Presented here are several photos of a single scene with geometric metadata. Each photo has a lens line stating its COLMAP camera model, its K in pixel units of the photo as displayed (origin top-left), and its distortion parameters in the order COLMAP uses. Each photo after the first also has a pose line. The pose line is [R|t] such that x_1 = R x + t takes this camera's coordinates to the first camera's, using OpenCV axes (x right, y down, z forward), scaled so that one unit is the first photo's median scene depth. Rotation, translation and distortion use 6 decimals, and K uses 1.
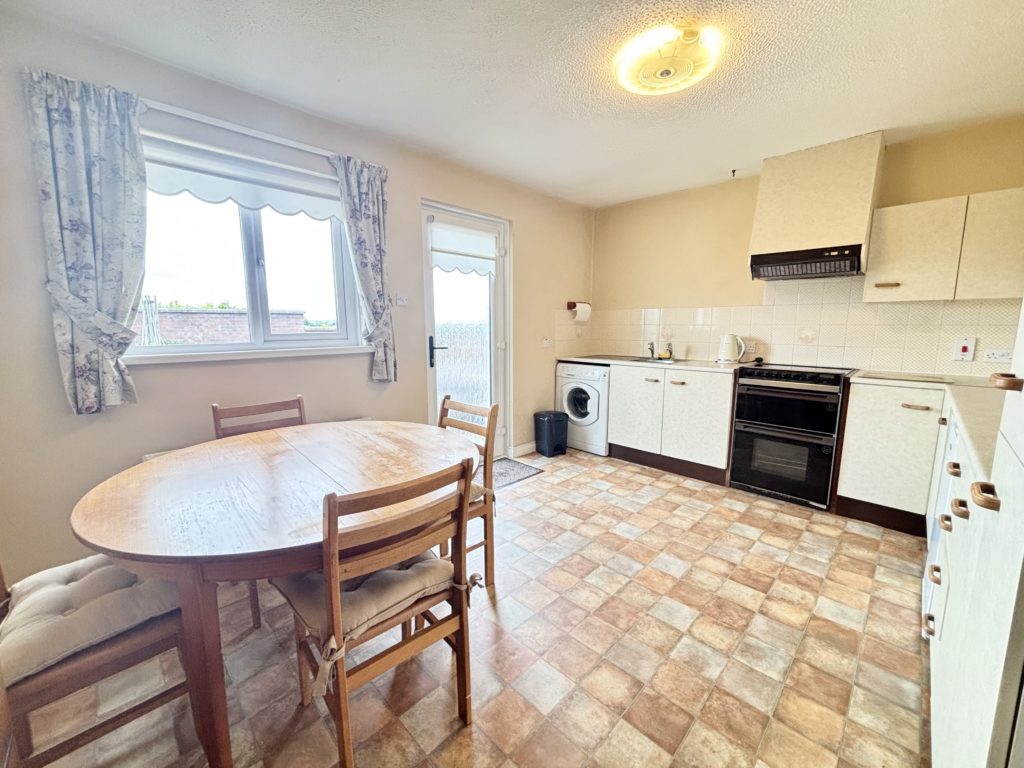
lens RADIAL K [[409.5, 0, 512.1], [0, 409.5, 382.9], [0, 0, 1]] dist [0.002617, 0.000310]
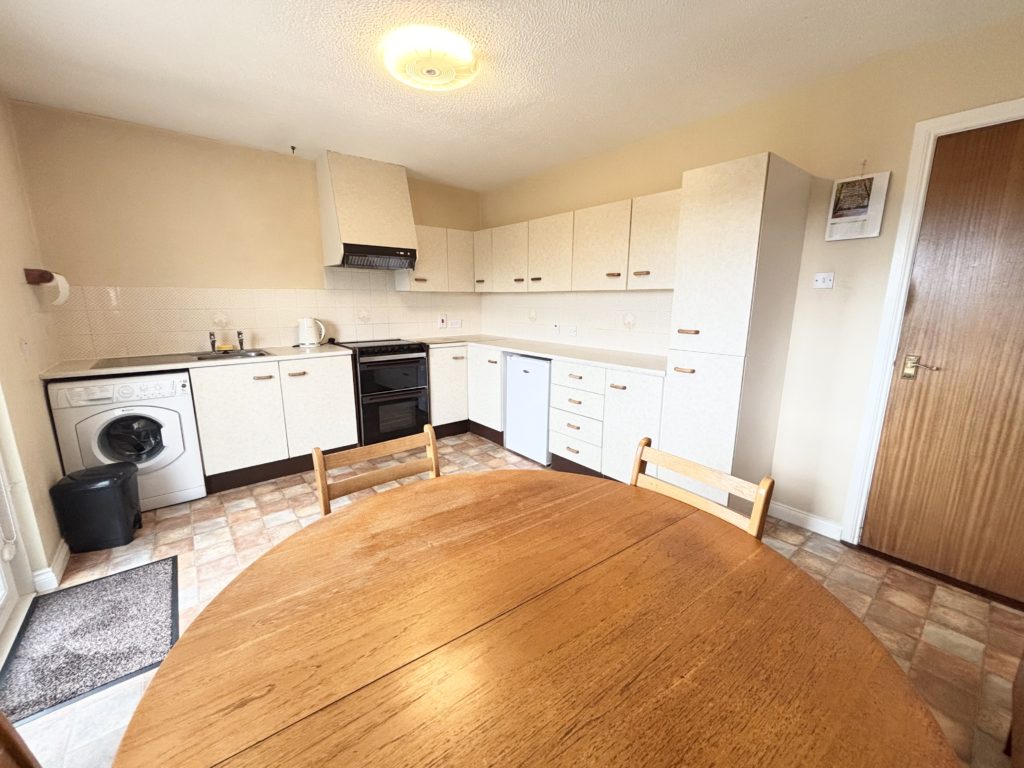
lens RADIAL K [[409.5, 0, 510.0], [0, 409.5, 383.0], [0, 0, 1]] dist [0.002617, 0.000310]
pose [[0.103355, -0.200166, 0.974295, -0.553720], [0.140546, 0.972652, 0.184919, -0.104871], [-0.984665, 0.117821, 0.128661, 0.538401]]
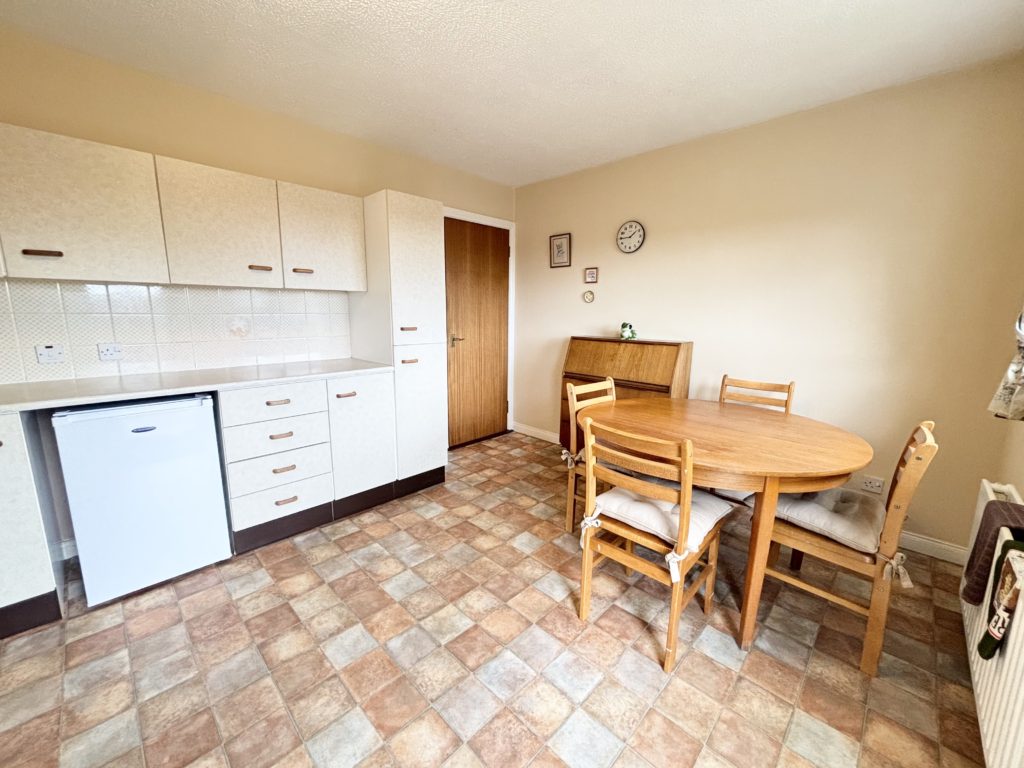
lens RADIAL K [[409.5, 0, 515.0], [0, 409.5, 379.4], [0, 0, 1]] dist [0.002617, 0.000310]
pose [[-0.999764, -0.009928, -0.019298, 0.087907], [-0.015490, 0.949259, 0.314113, -0.202351], [0.015200, 0.314338, -0.949189, 1.277755]]
